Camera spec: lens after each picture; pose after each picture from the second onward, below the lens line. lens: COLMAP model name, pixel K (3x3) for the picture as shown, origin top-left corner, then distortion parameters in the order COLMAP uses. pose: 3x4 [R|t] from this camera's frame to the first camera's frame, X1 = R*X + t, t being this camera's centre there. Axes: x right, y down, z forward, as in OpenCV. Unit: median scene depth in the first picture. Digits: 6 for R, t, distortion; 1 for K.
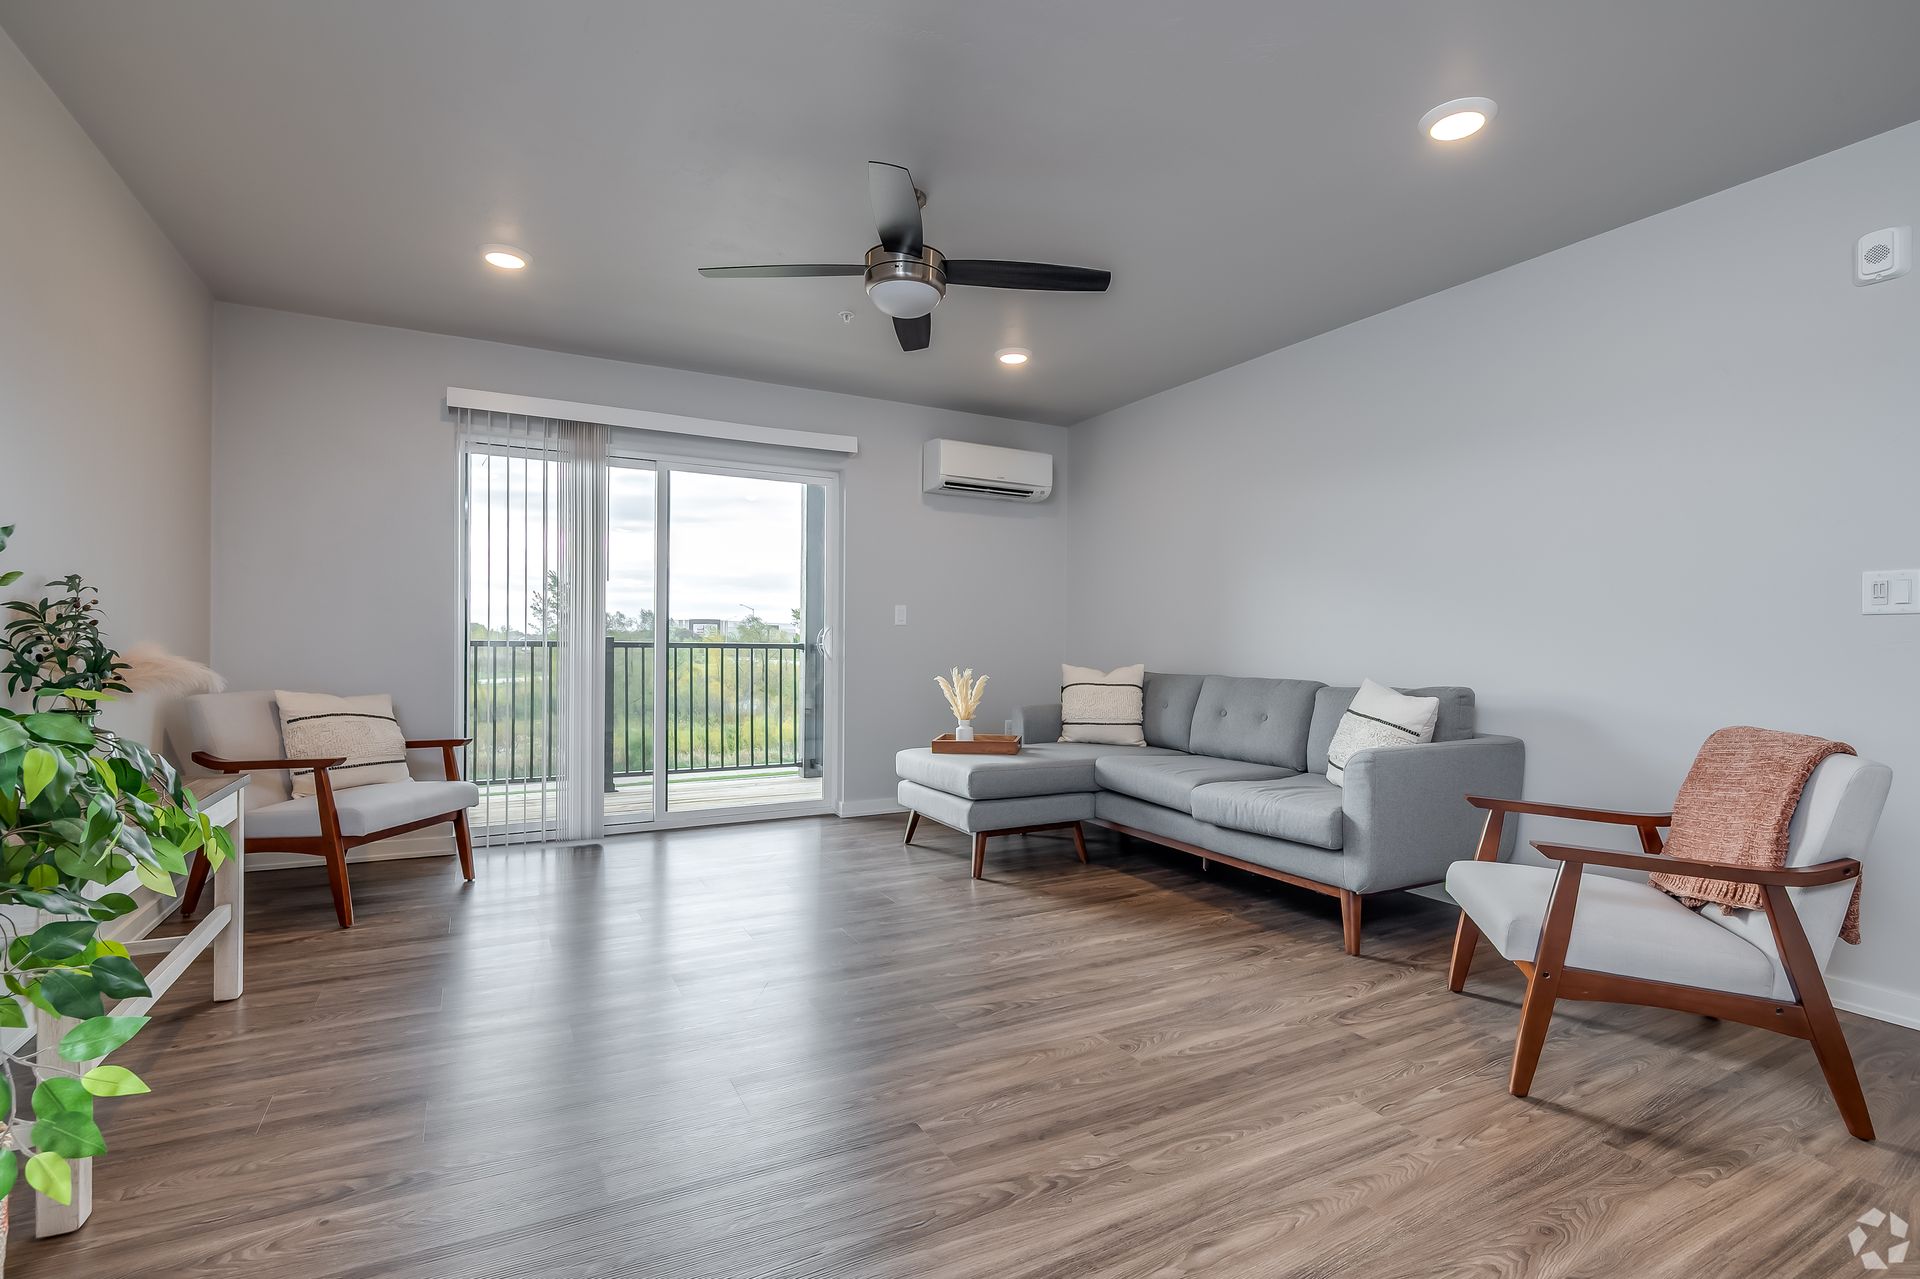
lens RADIAL K [[907.9, 0, 951.5], [0, 907.9, 647.8], [0, 0, 1]] dist [-0.001844, -0.001792]
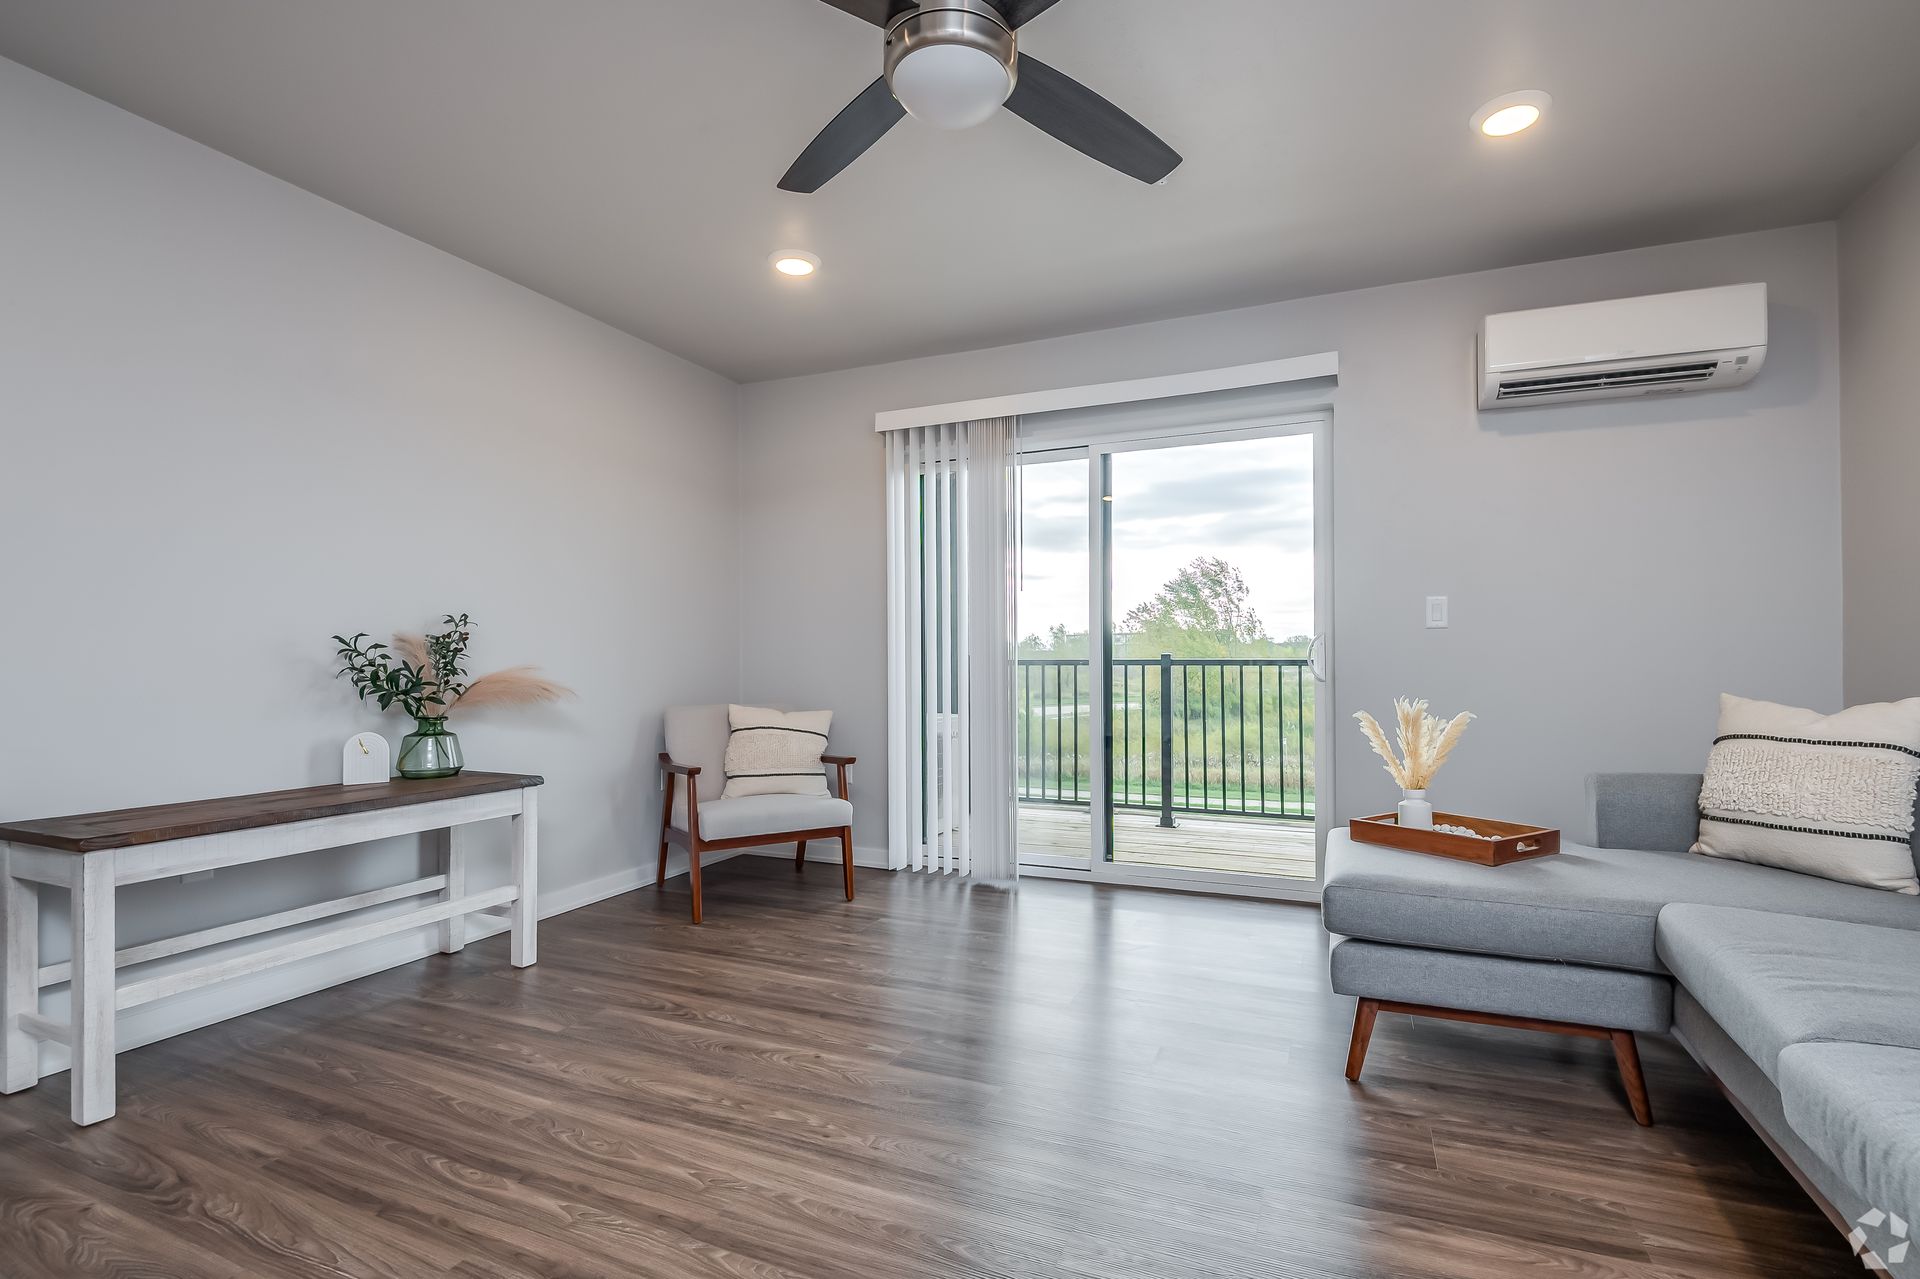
lens RADIAL K [[907.9, 0, 951.5], [0, 907.9, 647.8], [0, 0, 1]] dist [-0.001844, -0.001792]
pose [[0.614550, -0.022371, -0.788560, 0.369233], [0.006766, 0.999711, -0.023088, 0.002548], [0.788849, 0.008854, 0.614524, 0.537393]]
